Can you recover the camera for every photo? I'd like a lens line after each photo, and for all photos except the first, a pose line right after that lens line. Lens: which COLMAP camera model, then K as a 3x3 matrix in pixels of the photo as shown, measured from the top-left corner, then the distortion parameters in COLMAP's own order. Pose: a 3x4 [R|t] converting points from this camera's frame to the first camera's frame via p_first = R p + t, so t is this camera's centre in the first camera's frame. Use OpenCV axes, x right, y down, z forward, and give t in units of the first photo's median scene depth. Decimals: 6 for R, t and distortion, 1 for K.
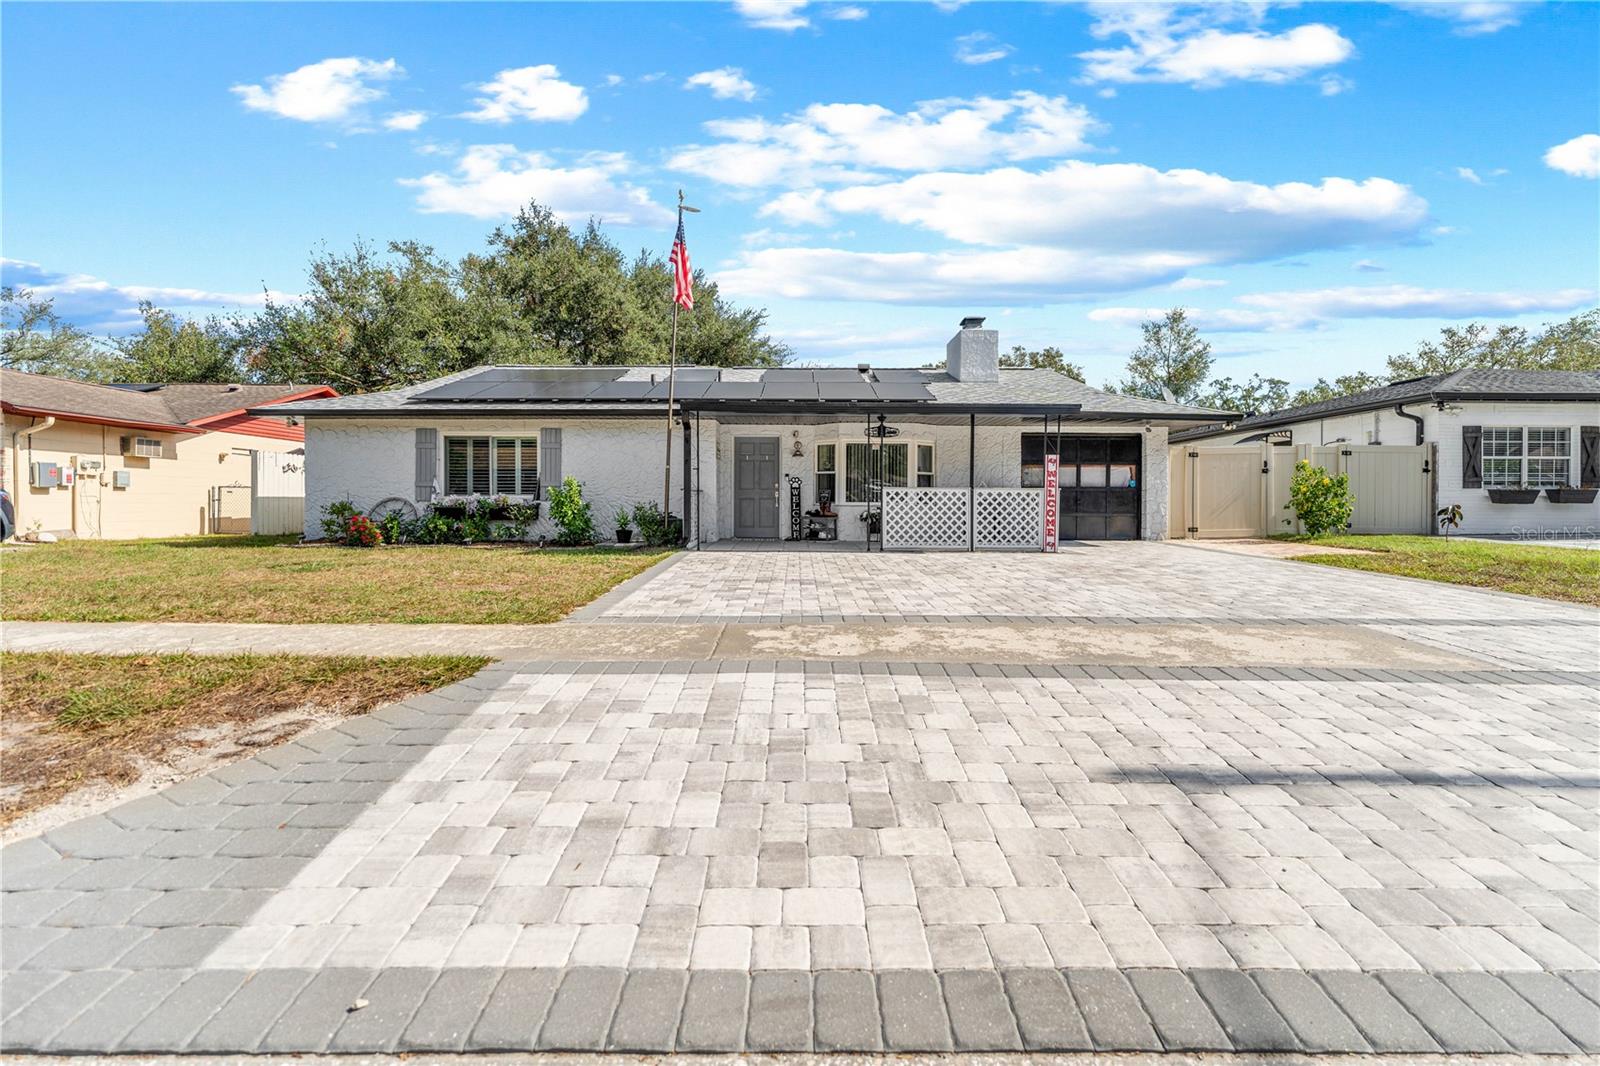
lens RADIAL K [[752.4, 0, 790.4], [0, 752.4, 489.4], [0, 0, 1]] dist [-0.000416, 0.000183]
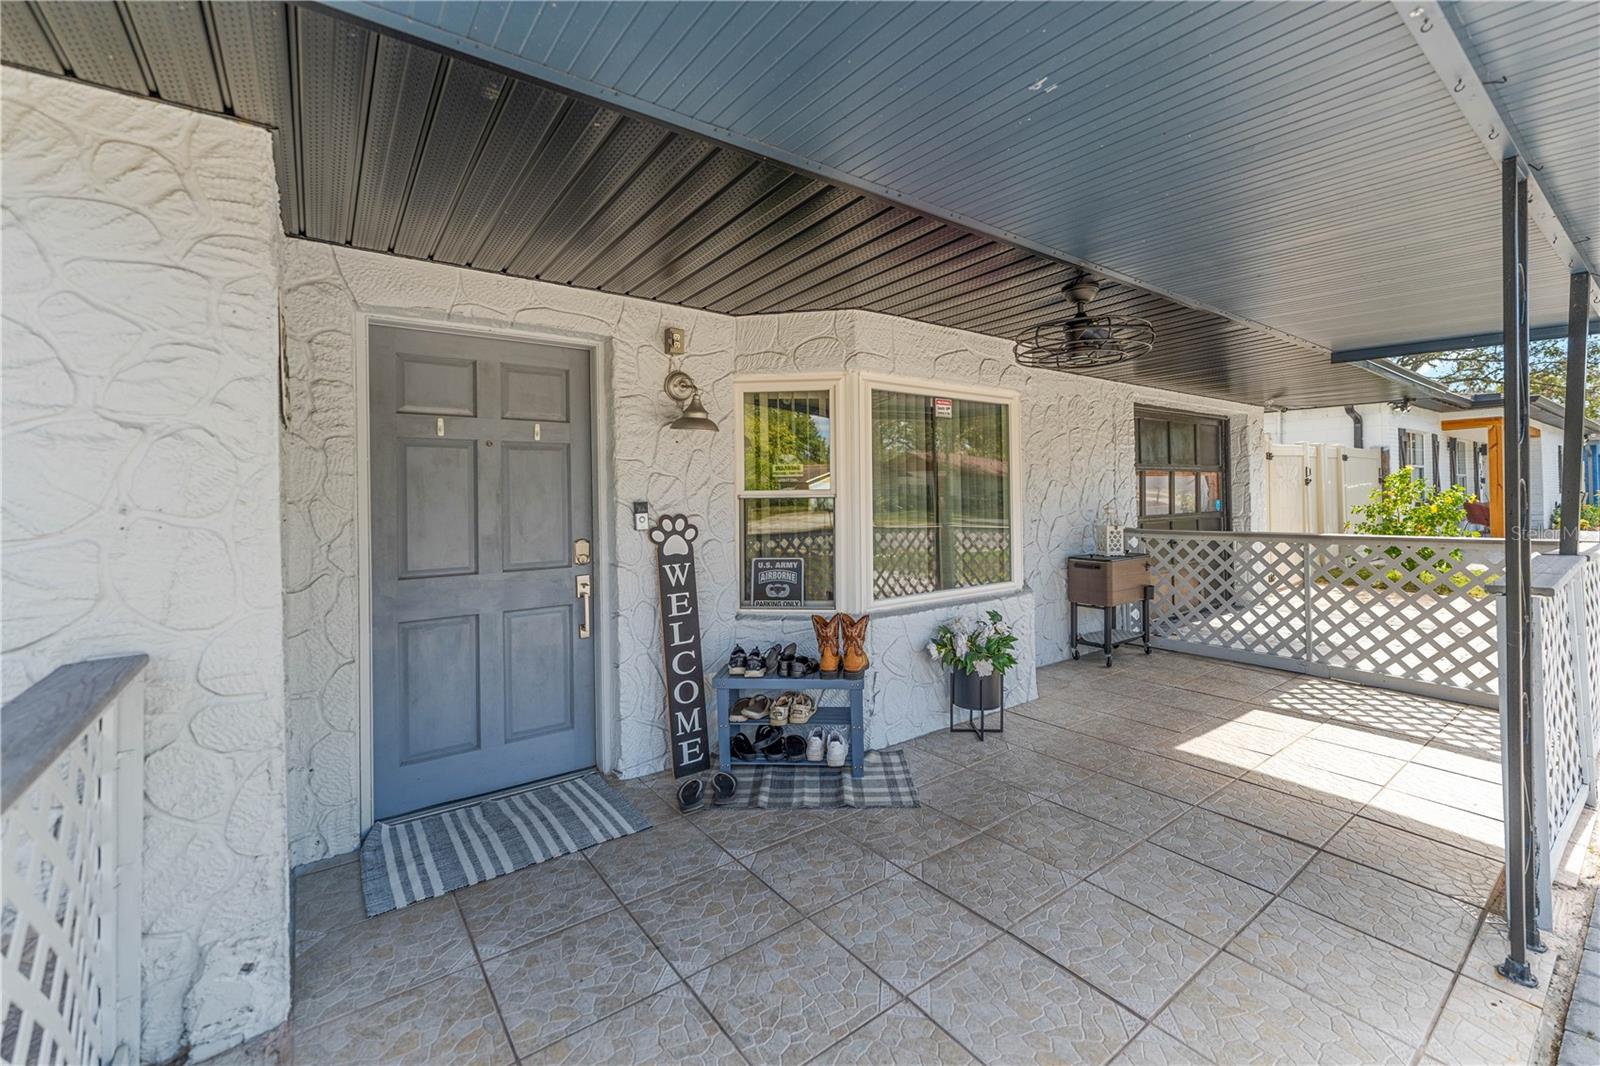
lens RADIAL K [[672.7, 0, 816.6], [0, 672.7, 485.7], [0, 0, 1]] dist [0.002192, 0.000109]
pose [[0.794905, -0.007093, 0.606692, -0.090297], [0.009205, 0.999958, -0.000369, -0.025203], [-0.606664, 0.005878, 0.794937, 0.796175]]
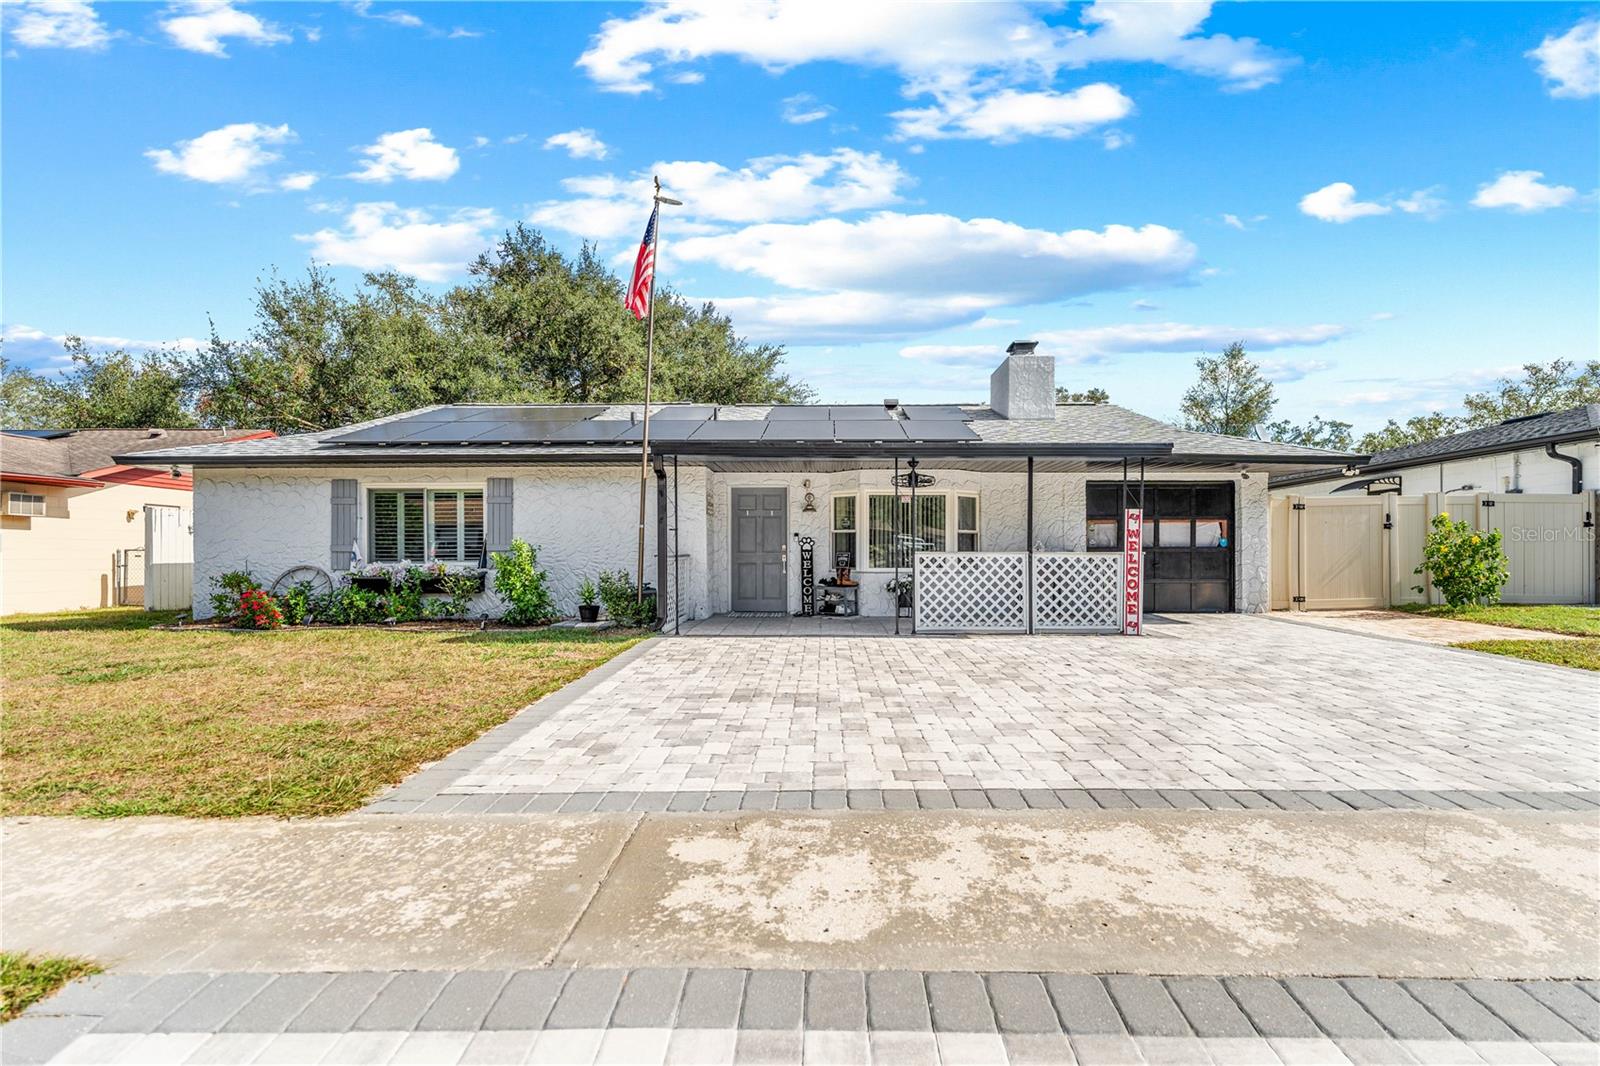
lens RADIAL K [[785.4, 0, 816.5], [0, 785.4, 532.7], [0, 0, 1]] dist [-0.000529, 0.000322]
pose [[0.999982, -0.005363, -0.002705, 0.019560], [0.005333, 0.999925, -0.010983, -0.011634], [0.002764, 0.010969, 0.999936, 0.157098]]
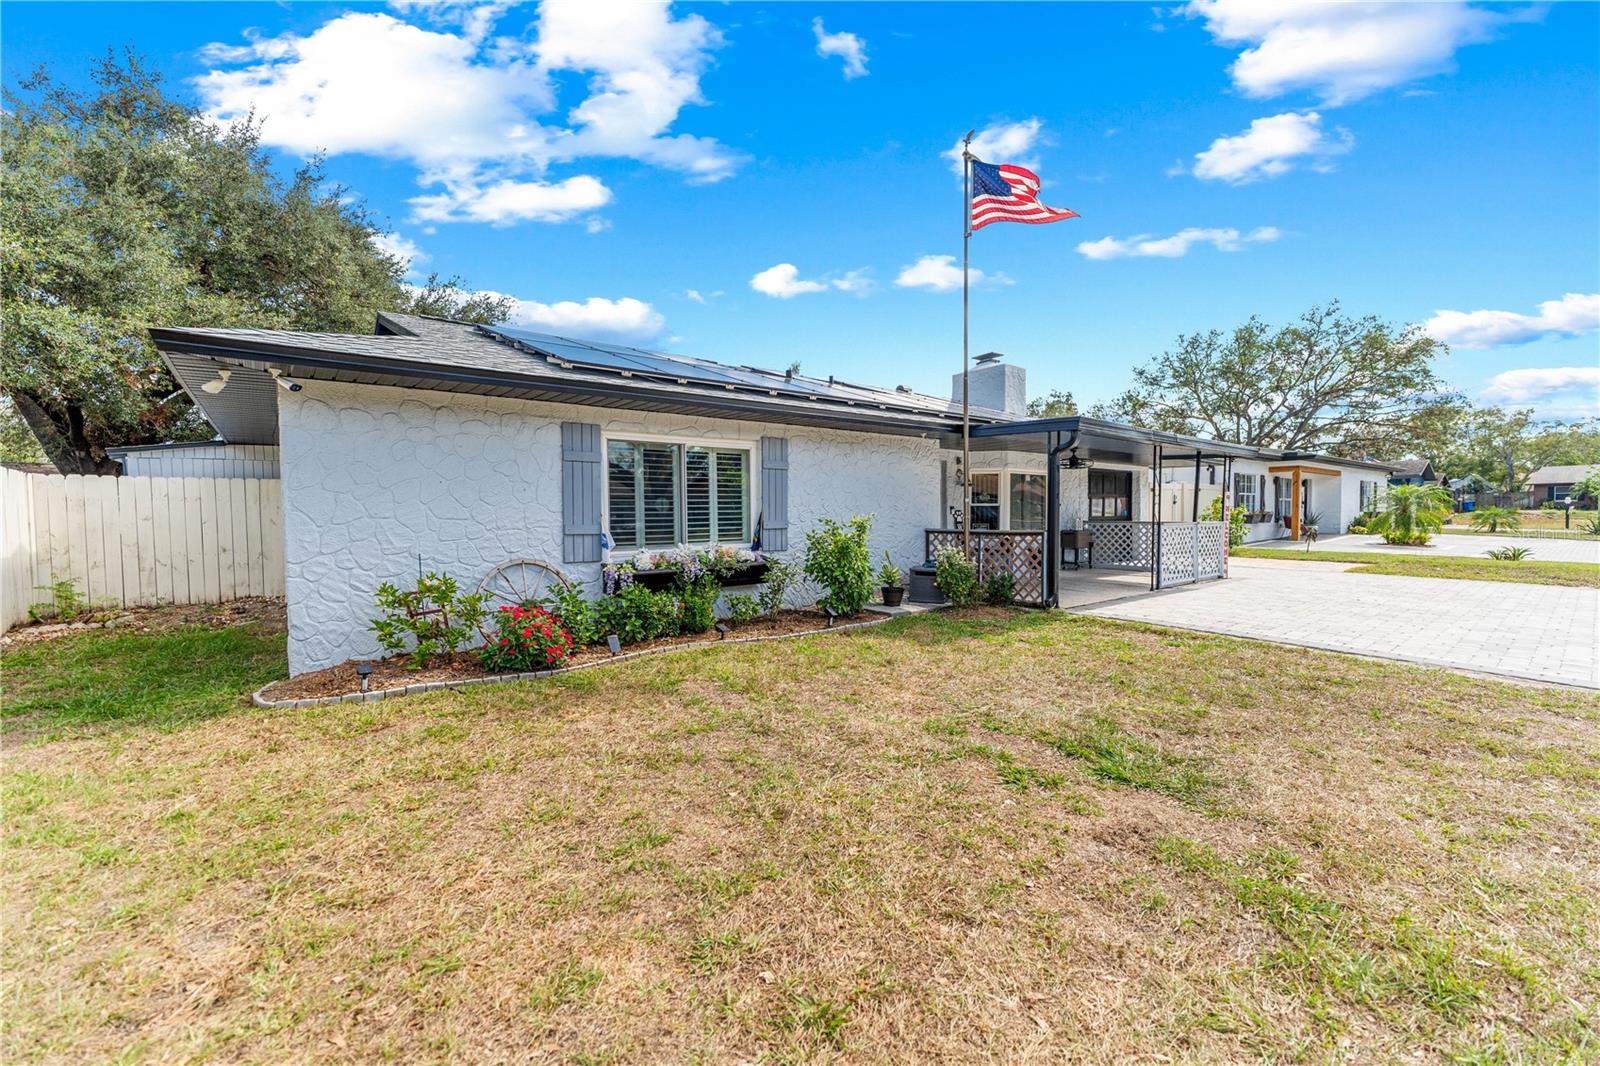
lens RADIAL K [[668.0, 0, 799.8], [0, 668.0, 535.2], [0, 0, 1]] dist [0.000664, -0.000304]
pose [[0.772366, -0.030616, 0.634440, -0.629475], [0.003092, 0.999007, 0.044445, -0.022255], [-0.635170, -0.032366, 0.771694, 0.518442]]
